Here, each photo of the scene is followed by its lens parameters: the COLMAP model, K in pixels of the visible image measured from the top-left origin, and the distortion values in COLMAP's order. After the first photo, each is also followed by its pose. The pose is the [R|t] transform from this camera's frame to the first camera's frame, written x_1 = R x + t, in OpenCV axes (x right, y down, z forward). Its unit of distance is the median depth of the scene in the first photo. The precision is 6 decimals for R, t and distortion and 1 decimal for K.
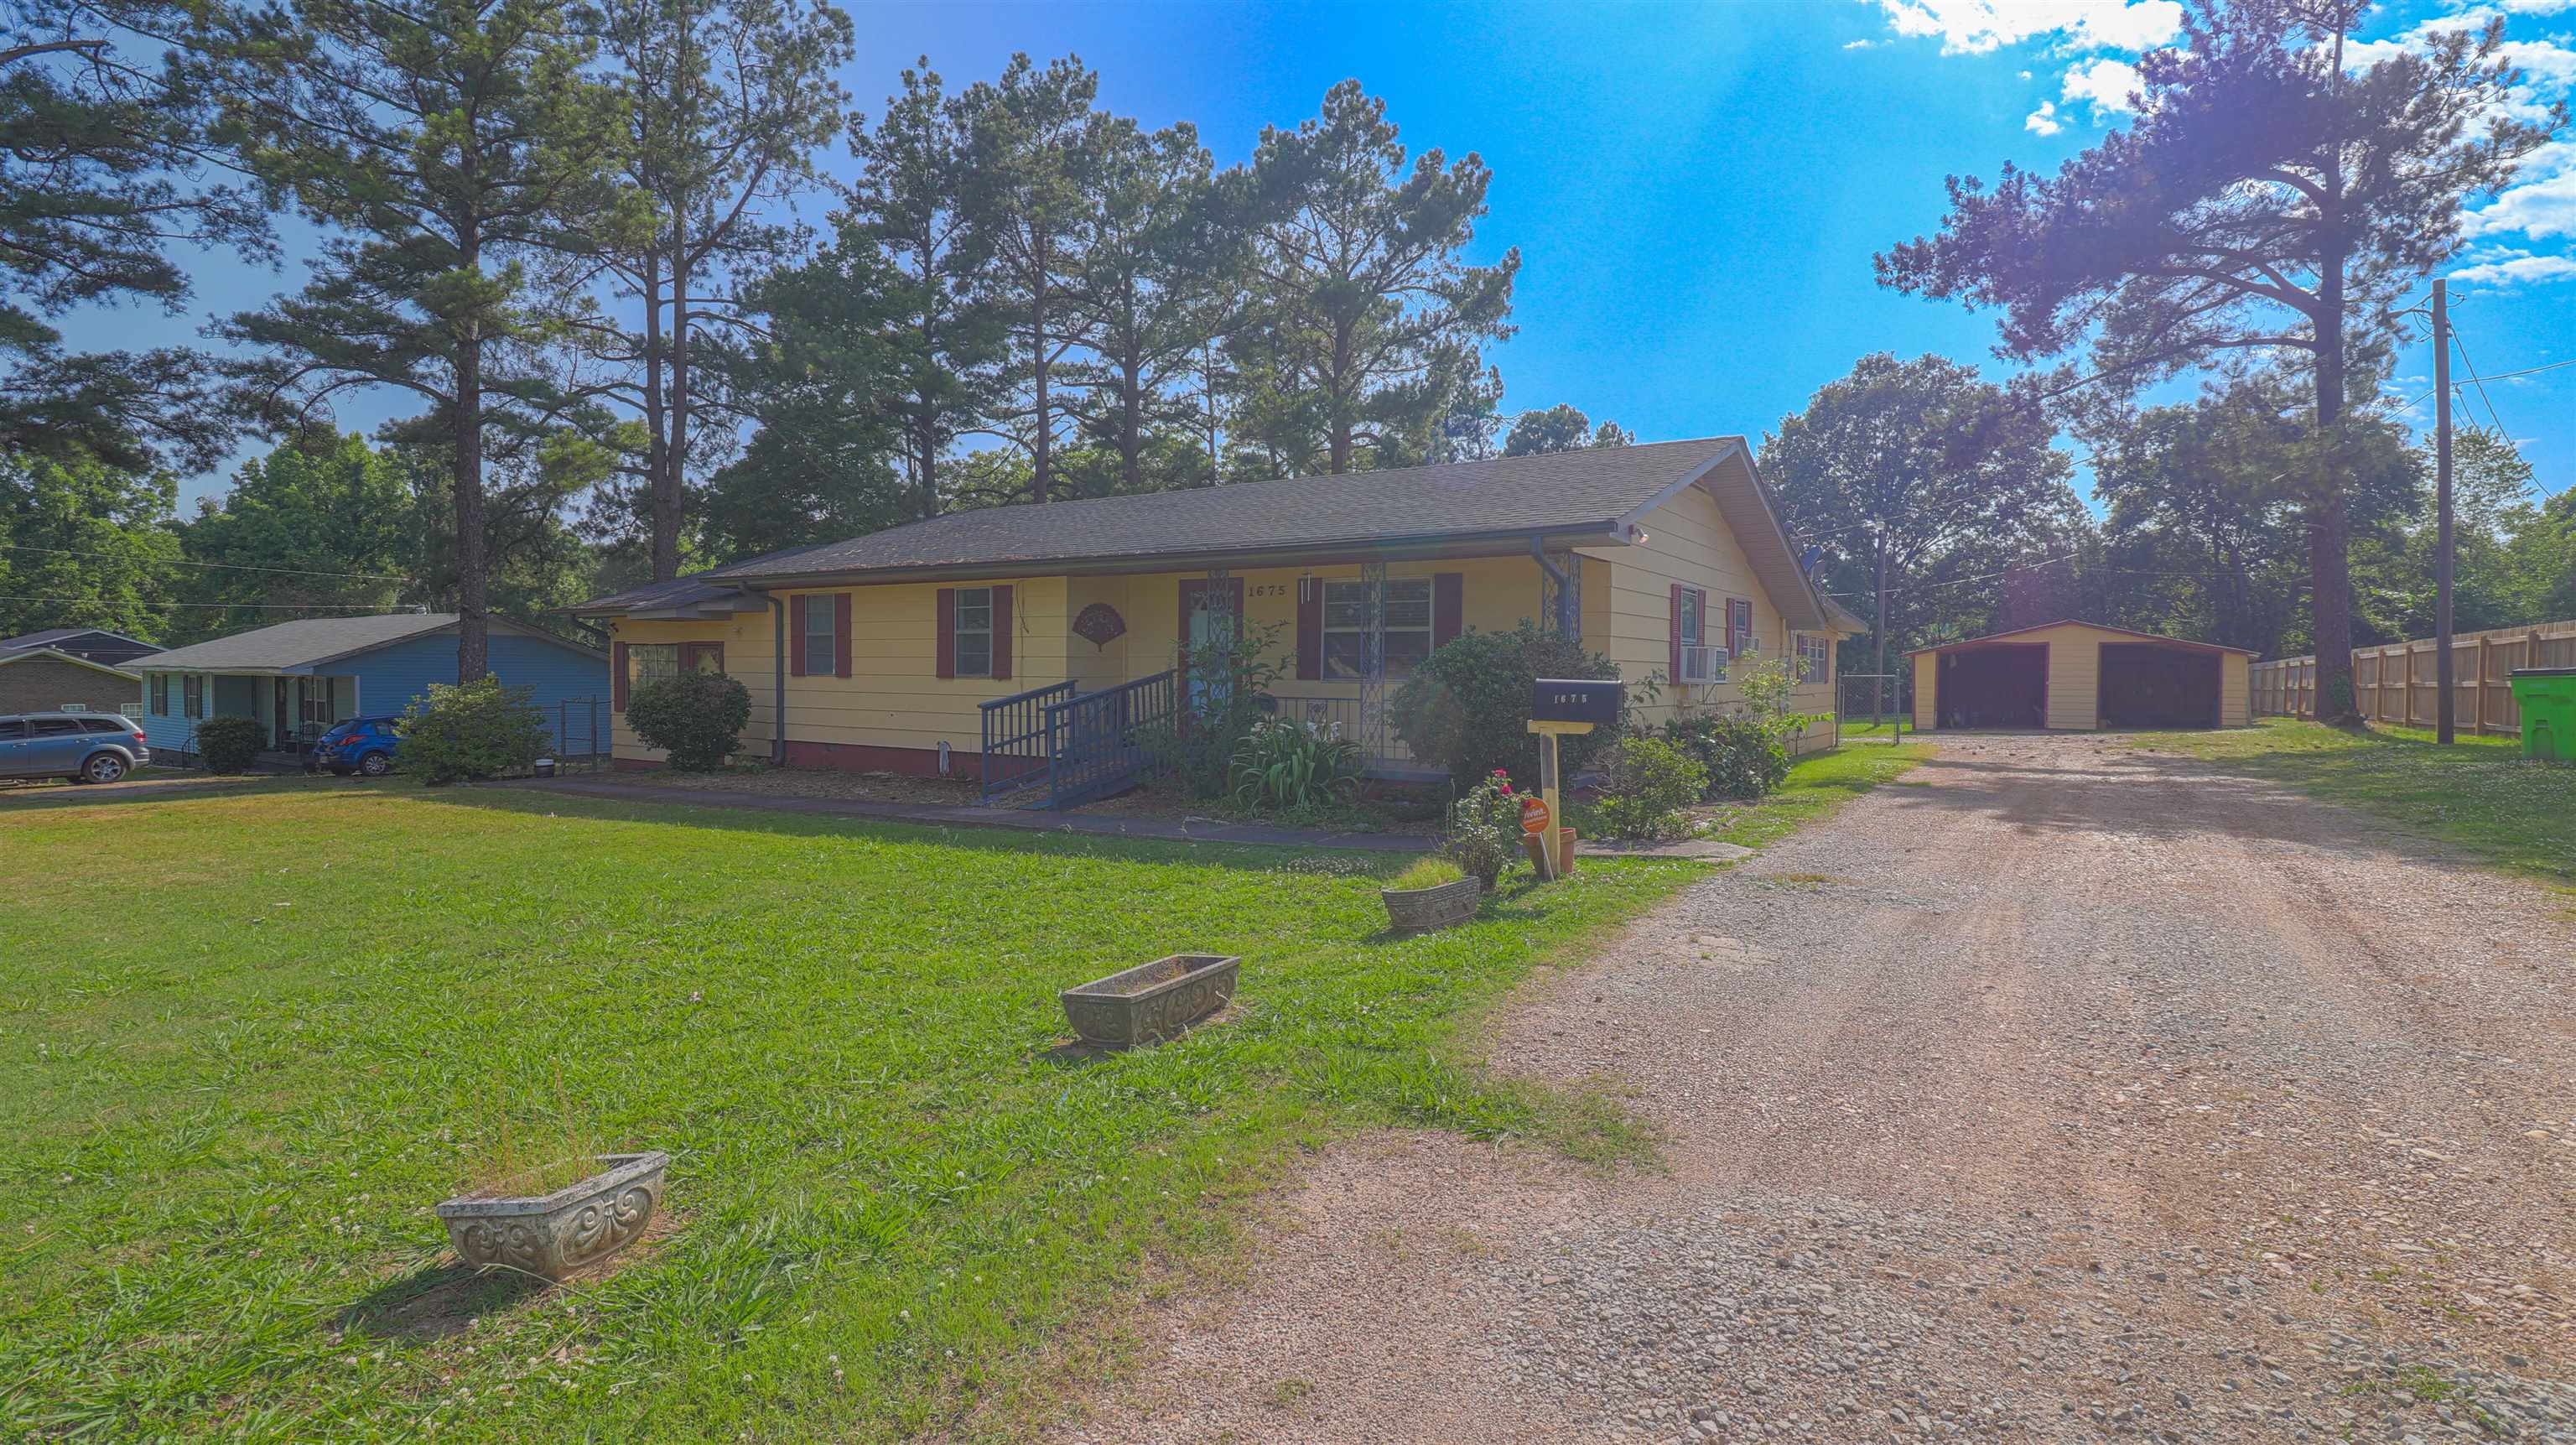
lens RADIAL K [[1217.6, 0, 1287.0], [0, 1217.6, 729.1], [0, 0, 1]] dist [-0.038458, -0.000380]
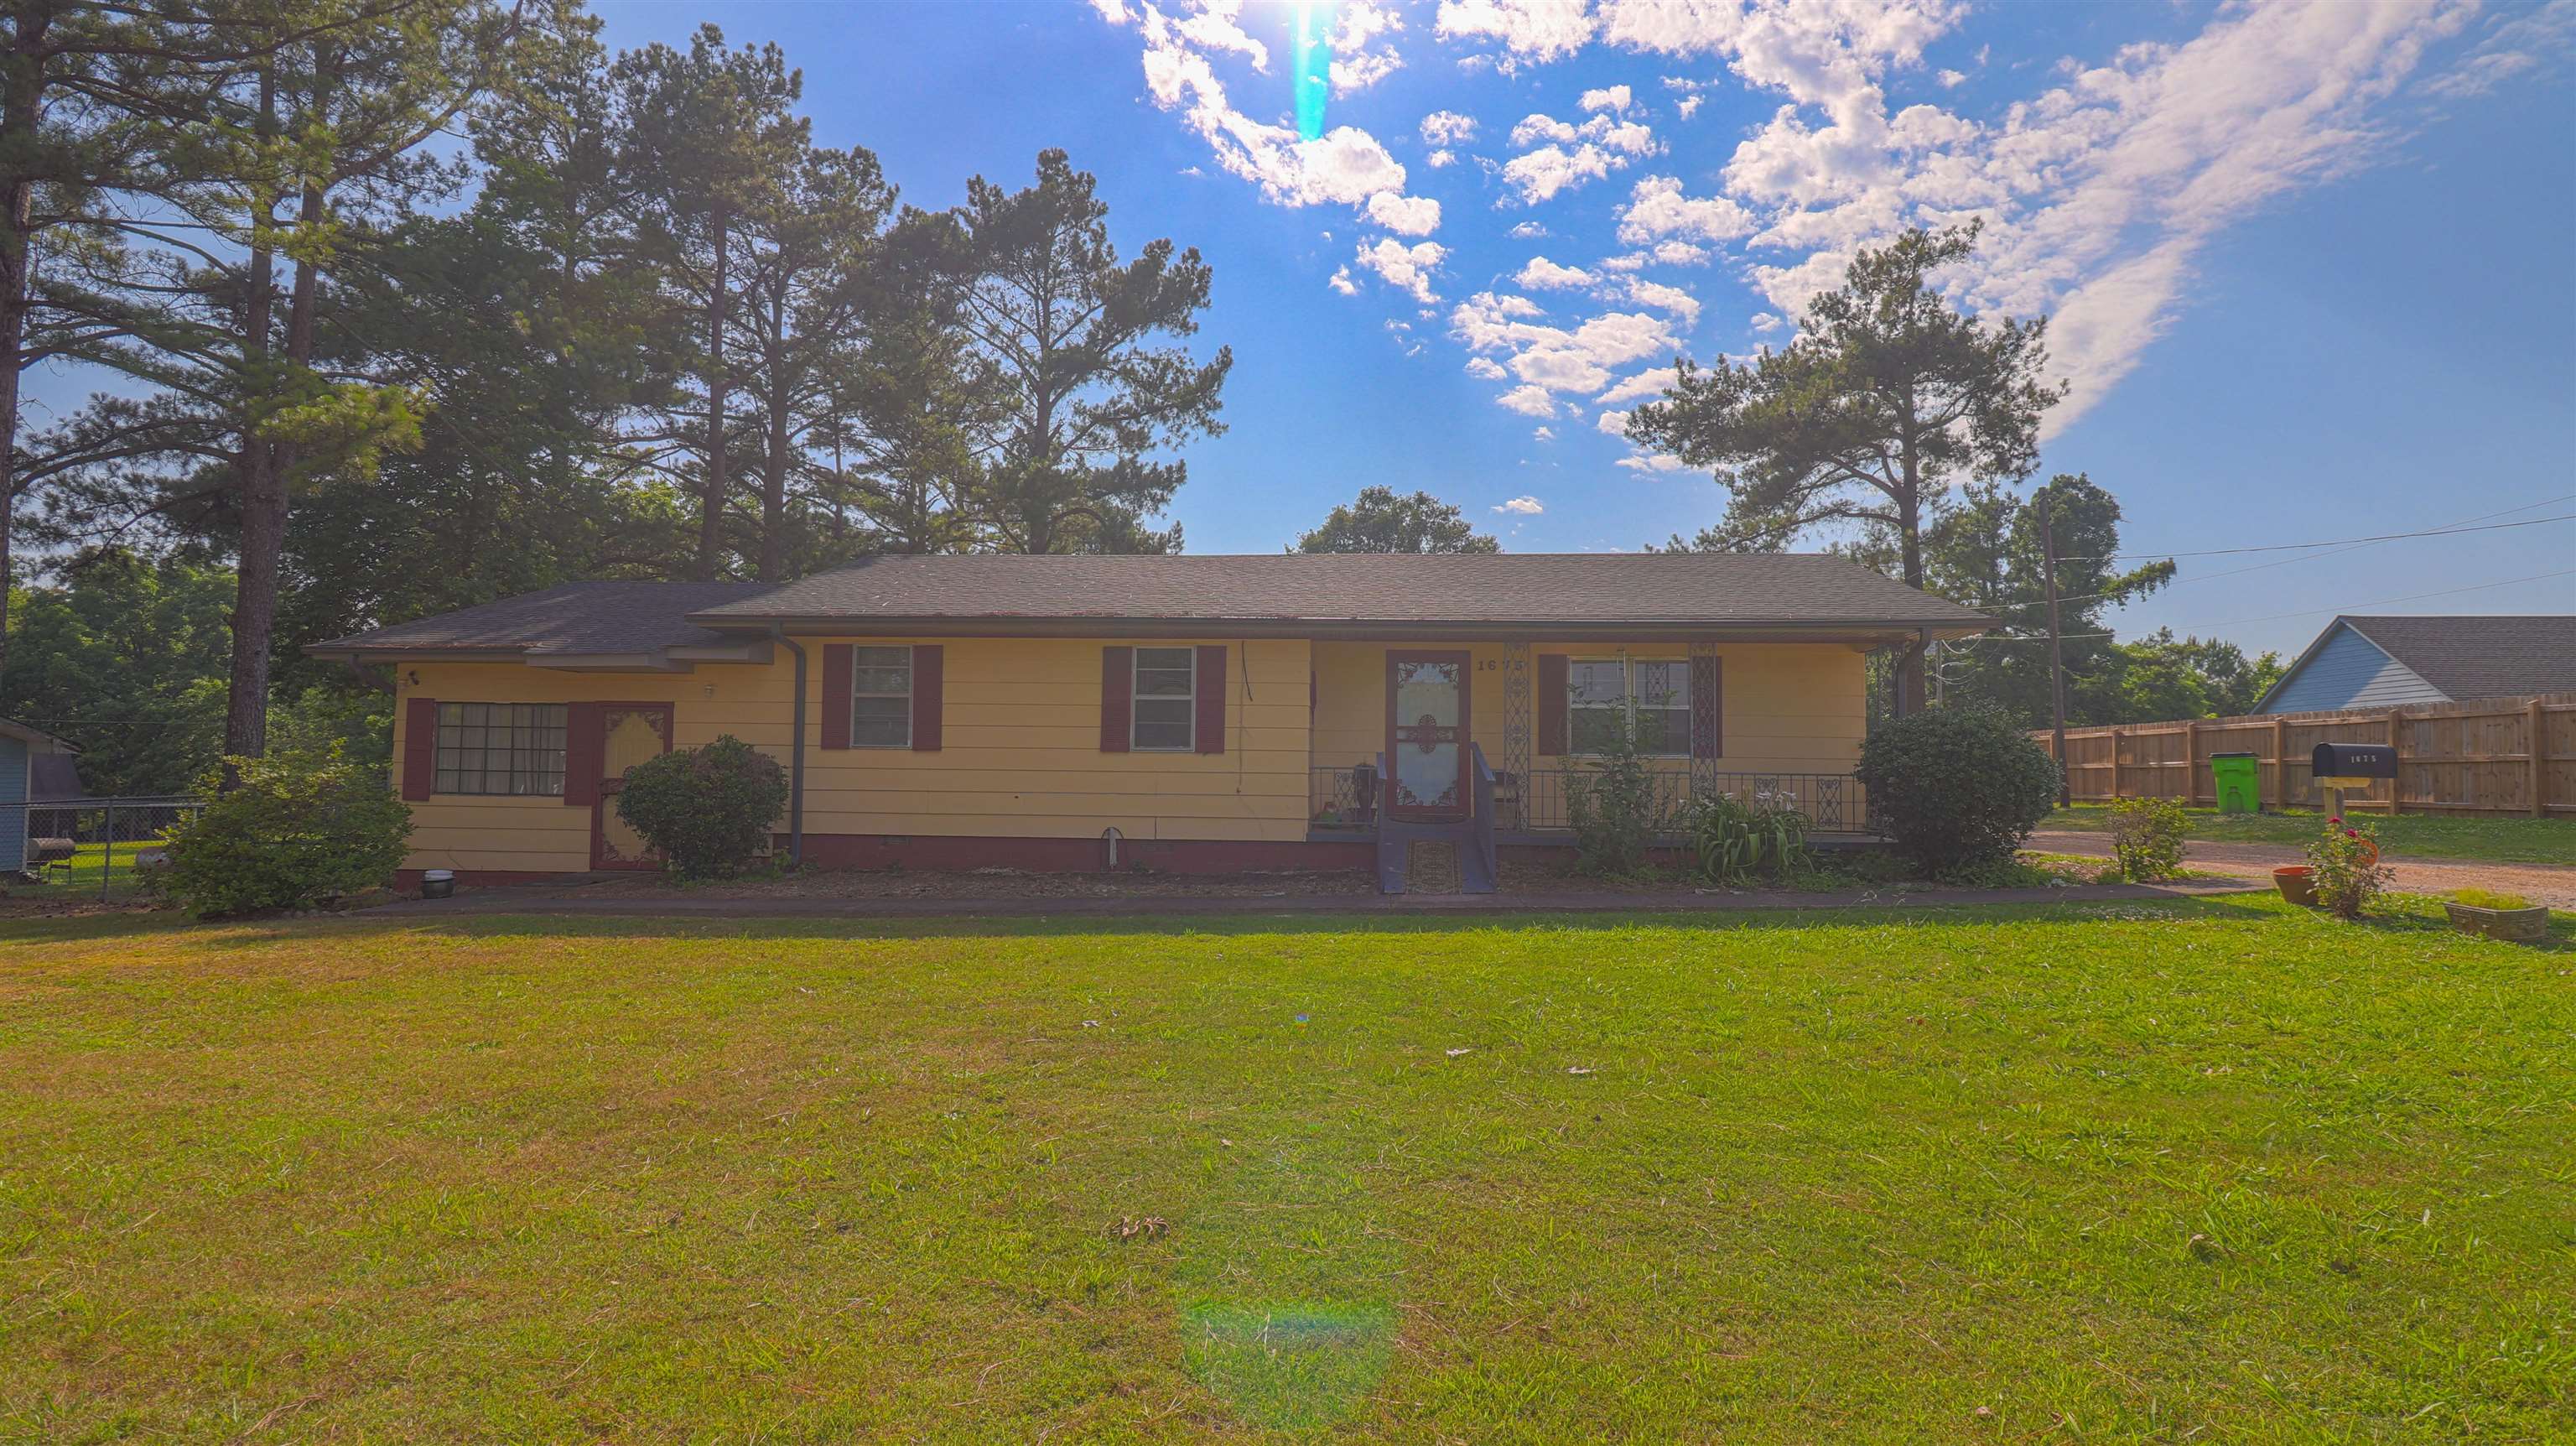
lens RADIAL K [[1217.7, 0, 1296.1], [0, 1217.7, 729.3], [0, 0, 1]] dist [-0.038458, -0.000380]
pose [[0.874483, 0.011148, 0.484929, -0.547613], [0.019638, 0.998102, -0.058359, -0.004140], [-0.484659, 0.060557, 0.872604, 0.175140]]
